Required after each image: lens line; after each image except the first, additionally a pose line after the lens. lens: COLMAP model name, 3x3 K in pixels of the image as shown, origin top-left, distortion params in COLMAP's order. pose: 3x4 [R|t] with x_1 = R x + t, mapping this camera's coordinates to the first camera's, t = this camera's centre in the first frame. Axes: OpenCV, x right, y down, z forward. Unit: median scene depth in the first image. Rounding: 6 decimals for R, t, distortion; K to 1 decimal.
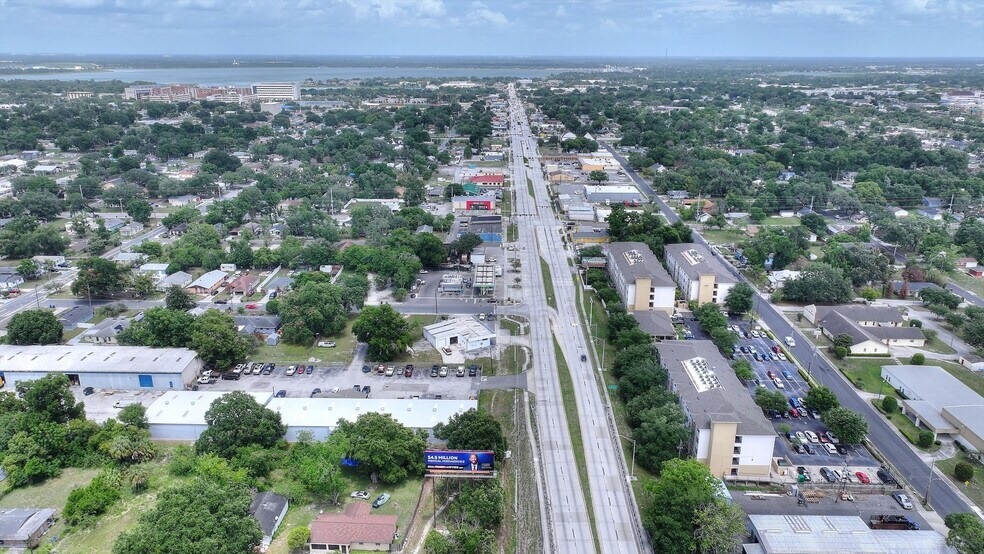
lens RADIAL K [[689.3, 0, 496.3], [0, 689.3, 273.6], [0, 0, 1]] dist [-0.003342, 0.021082]
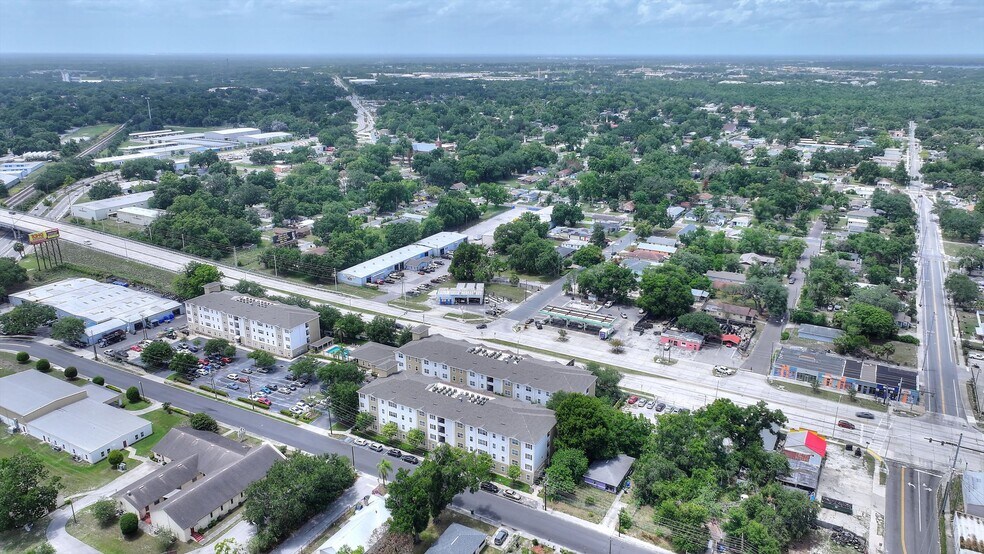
lens RADIAL K [[689.3, 0, 496.3], [0, 689.3, 273.6], [0, 0, 1]] dist [-0.003342, 0.021082]
pose [[-0.479641, 0.264642, -0.836606, 0.926675], [-0.273289, 0.860958, 0.429027, -0.481928], [0.833821, 0.434414, -0.340627, 1.418831]]
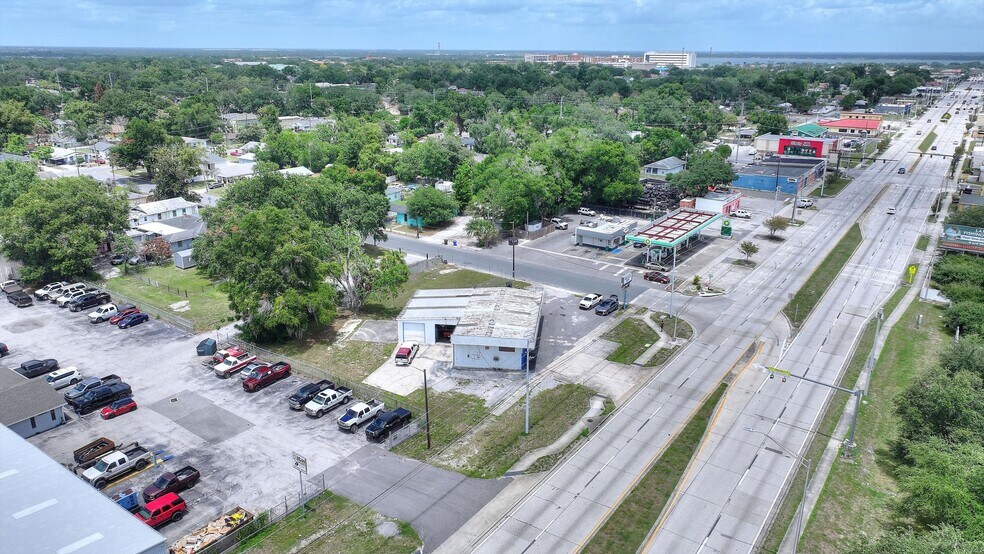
lens RADIAL K [[689.3, 0, 496.3], [0, 689.3, 273.6], [0, 0, 1]] dist [-0.003342, 0.021082]
pose [[0.828331, 0.175049, -0.532190, 0.158057], [-0.173870, 0.983351, 0.052824, 0.035508], [0.532576, 0.048776, 0.844976, 0.650920]]
